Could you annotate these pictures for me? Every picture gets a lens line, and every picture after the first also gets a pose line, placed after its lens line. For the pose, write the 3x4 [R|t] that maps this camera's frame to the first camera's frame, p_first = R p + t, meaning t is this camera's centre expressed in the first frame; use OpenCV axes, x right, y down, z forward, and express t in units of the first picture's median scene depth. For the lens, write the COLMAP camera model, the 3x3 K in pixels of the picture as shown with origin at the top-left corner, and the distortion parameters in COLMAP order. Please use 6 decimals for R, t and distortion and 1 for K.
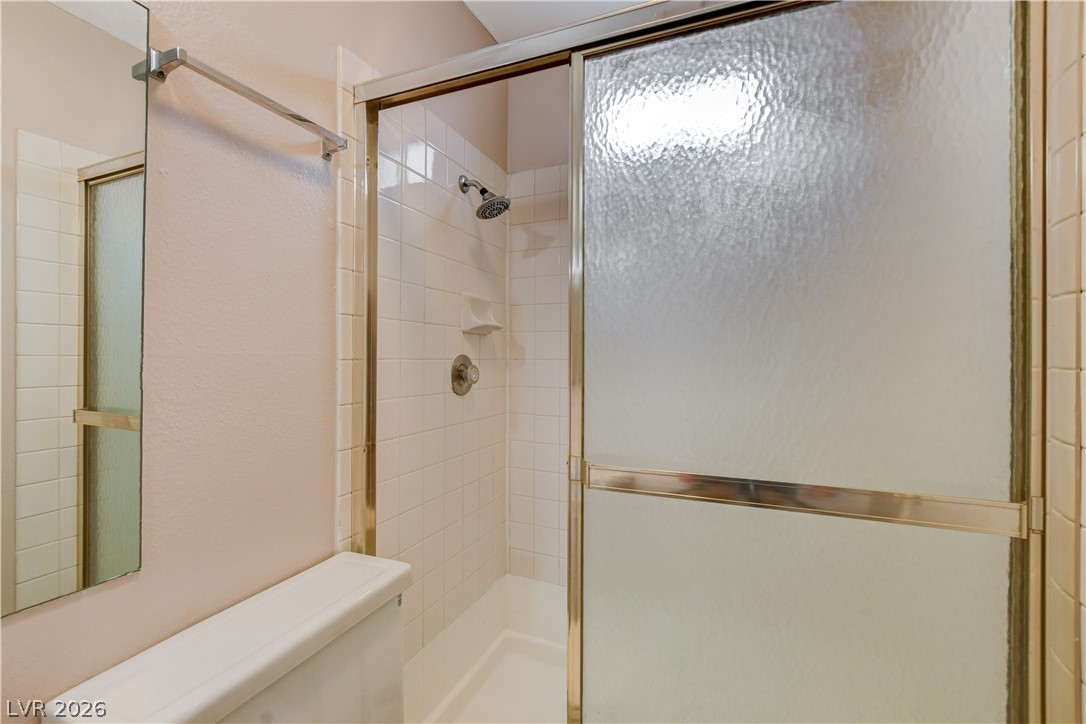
lens RADIAL K [[475.1, 0, 542.8], [0, 475.1, 357.6], [0, 0, 1]] dist [-0.018609, 0.001968]
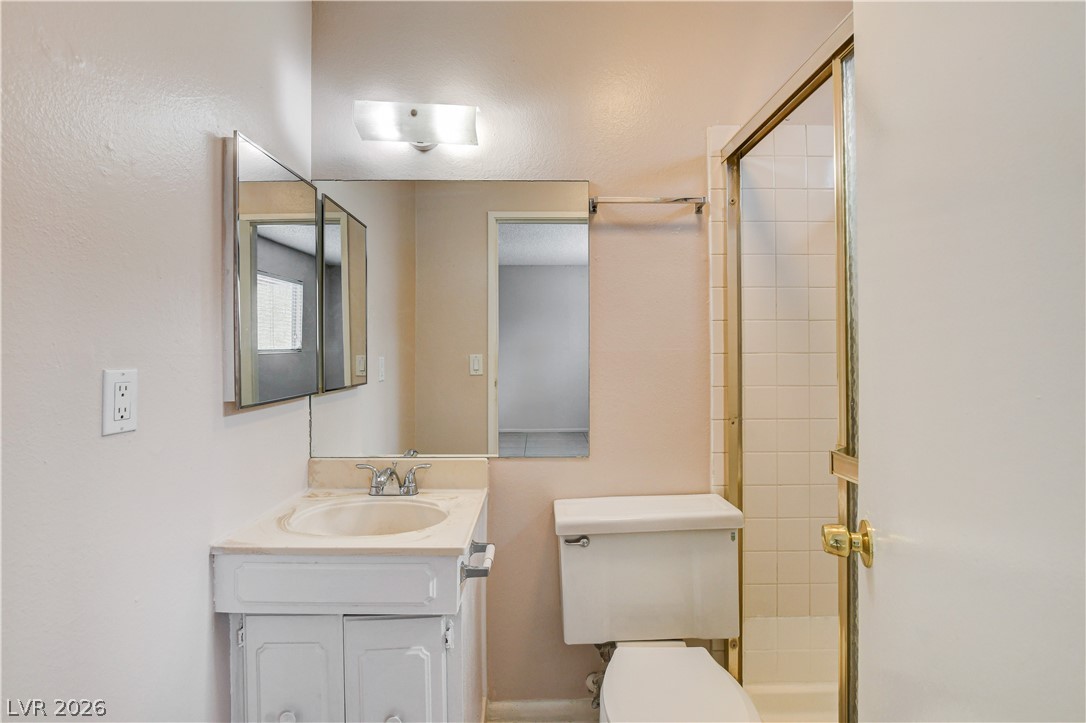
lens RADIAL K [[475.1, 0, 540.3], [0, 475.1, 357.9], [0, 0, 1]] dist [-0.018609, 0.001968]
pose [[0.392759, 0.011615, -0.919568, 0.651641], [0.001879, 0.999908, 0.013432, -0.002598], [0.919639, -0.007003, 0.392701, -0.005855]]
